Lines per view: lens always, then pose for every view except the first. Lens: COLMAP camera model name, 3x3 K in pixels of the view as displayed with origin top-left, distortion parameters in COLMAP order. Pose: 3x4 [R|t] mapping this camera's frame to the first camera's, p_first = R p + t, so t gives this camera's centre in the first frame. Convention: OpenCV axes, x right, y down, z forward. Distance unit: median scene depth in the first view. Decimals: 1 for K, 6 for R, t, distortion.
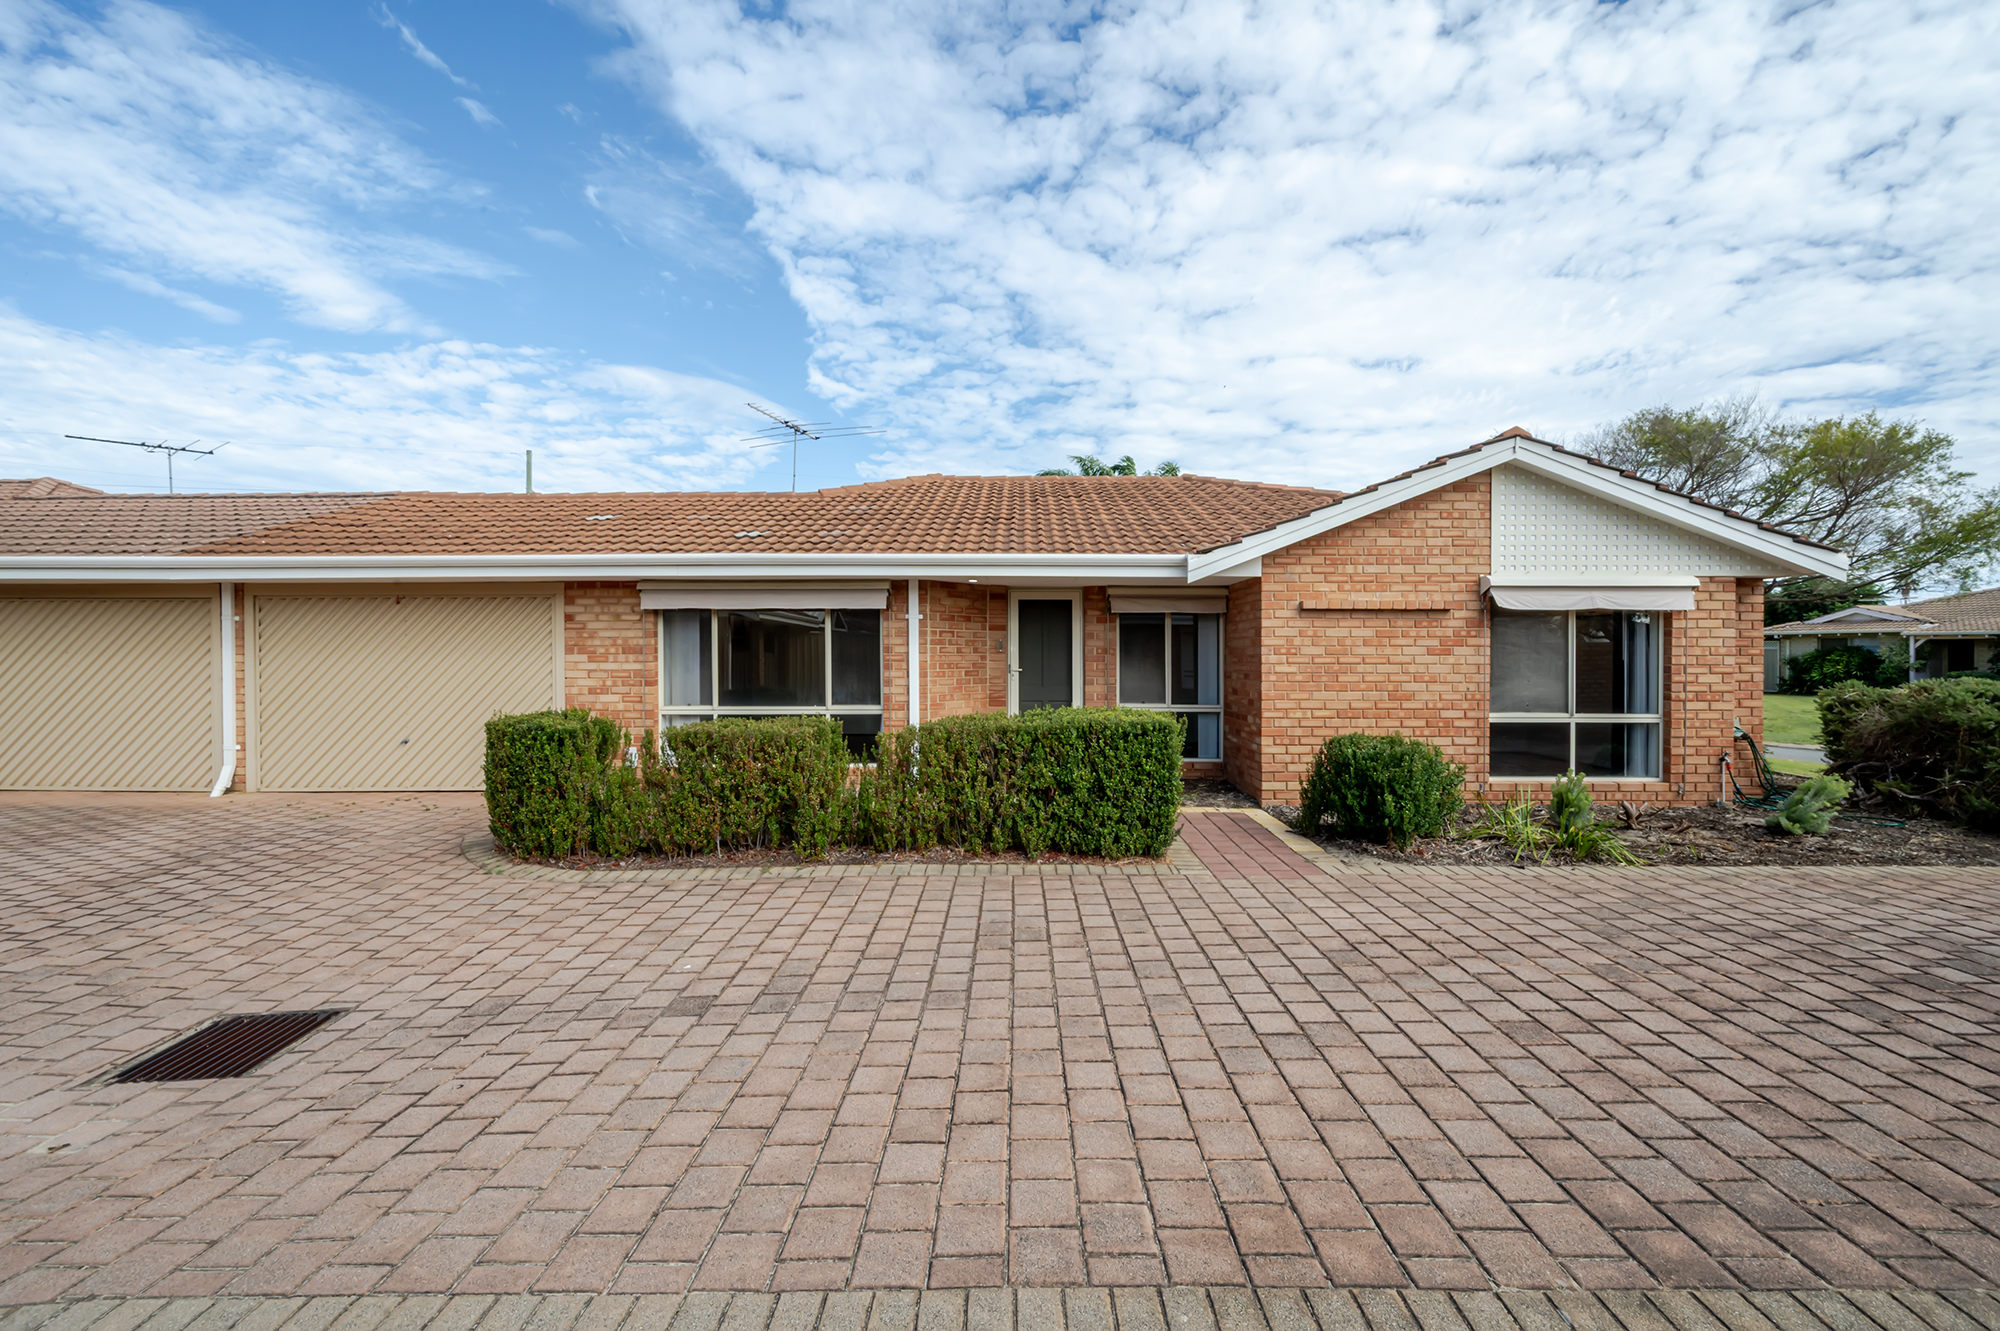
lens RADIAL K [[787.6, 0, 1000.0], [0, 787.6, 665.5], [0, 0, 1]] dist [-0.001956, -0.000314]
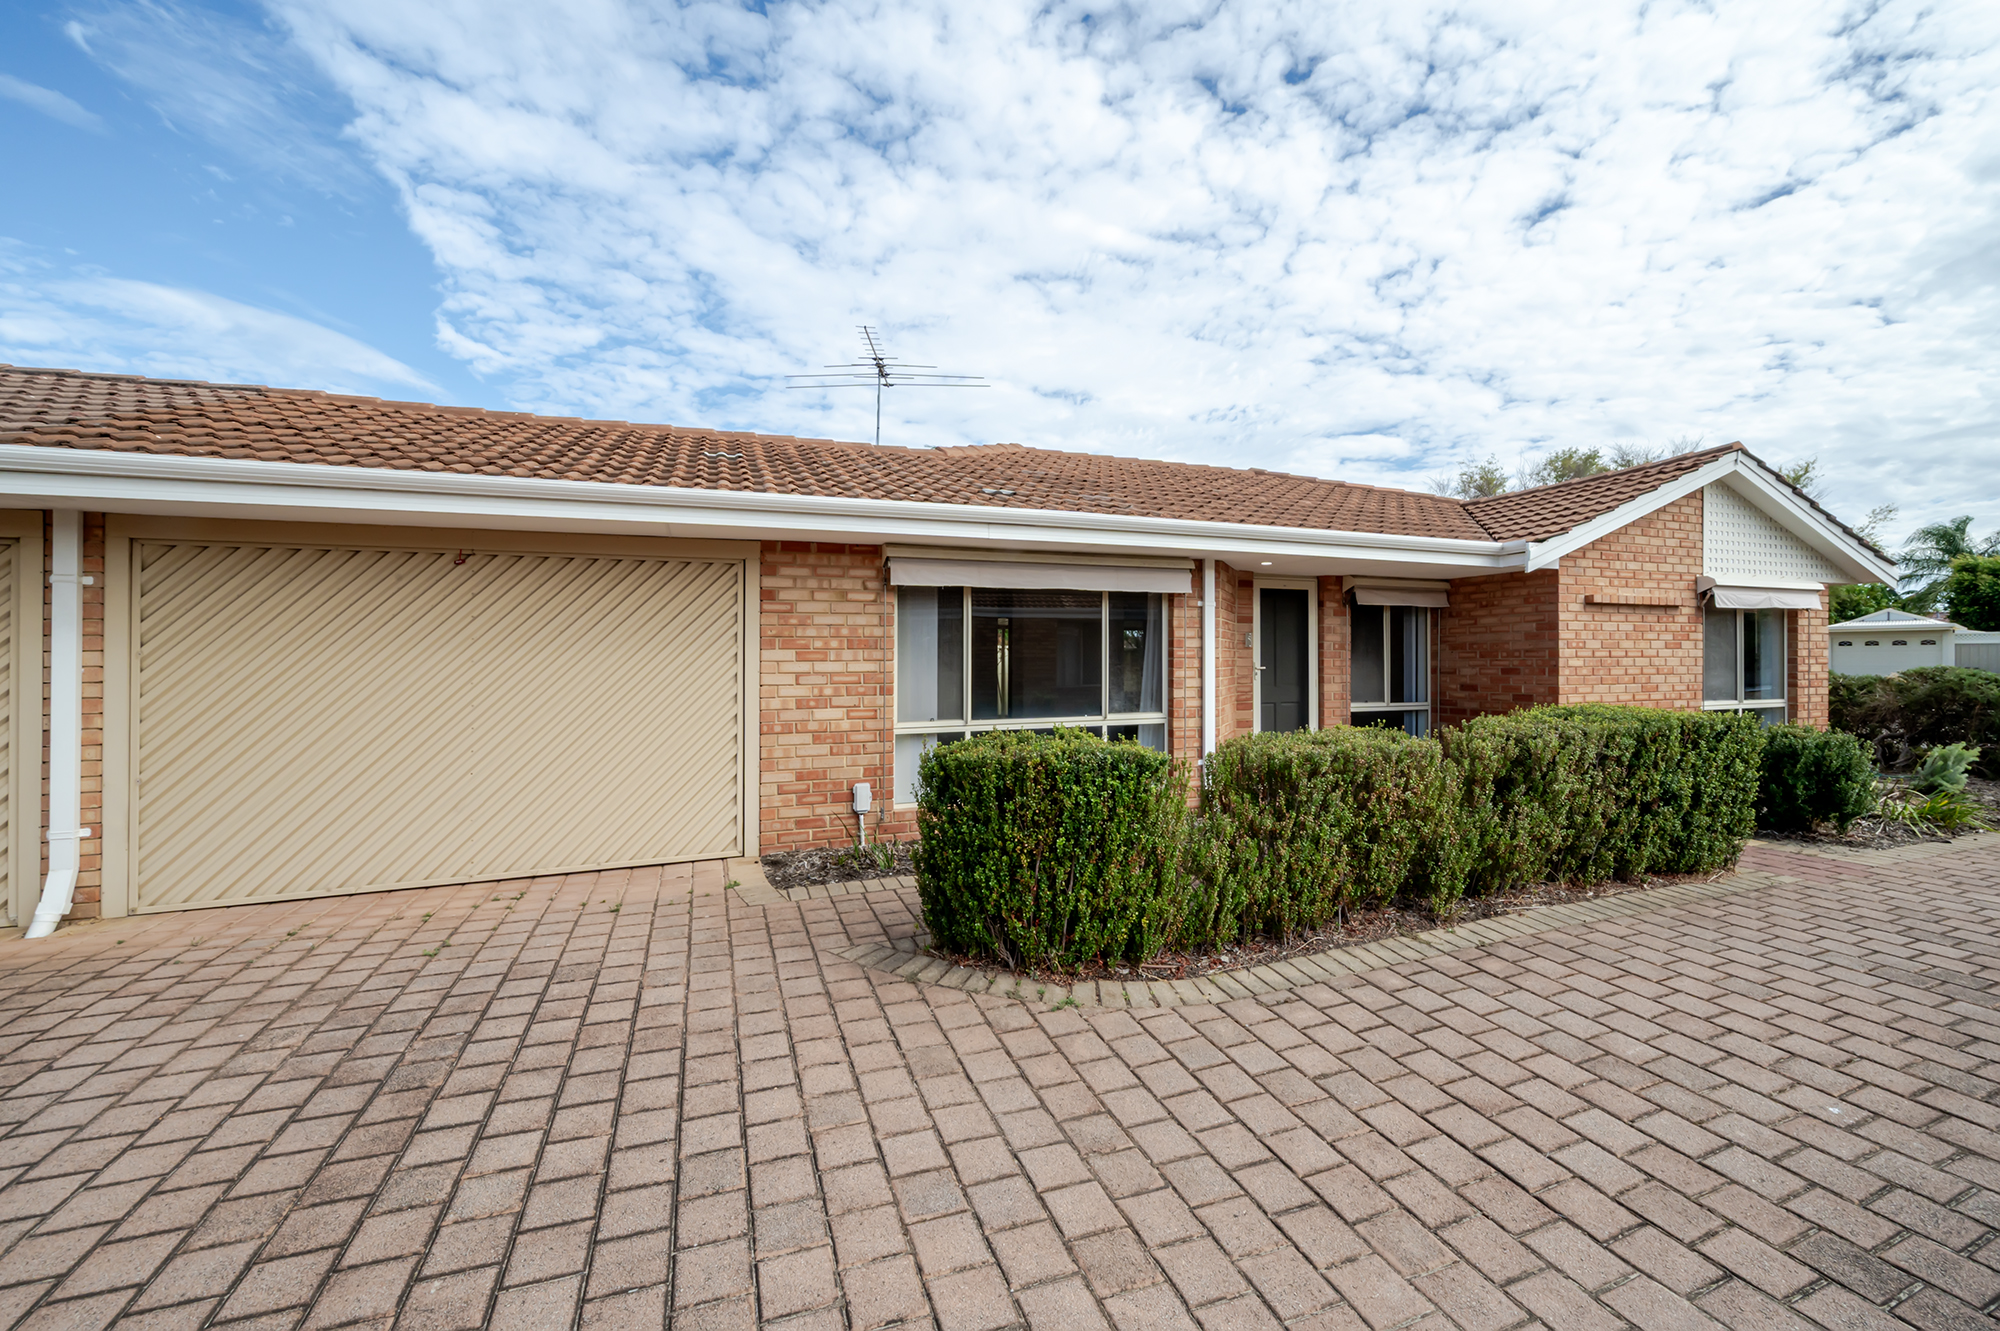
lens RADIAL K [[794.2, 0, 1000.0], [0, 794.2, 665.5], [0, 0, 1]] dist [-0.000494, -0.000286]
pose [[0.929771, -0.008132, 0.368048, -0.615294], [0.010368, 0.999938, -0.004096, 0.003822], [-0.367991, 0.007624, 0.929798, 0.305275]]
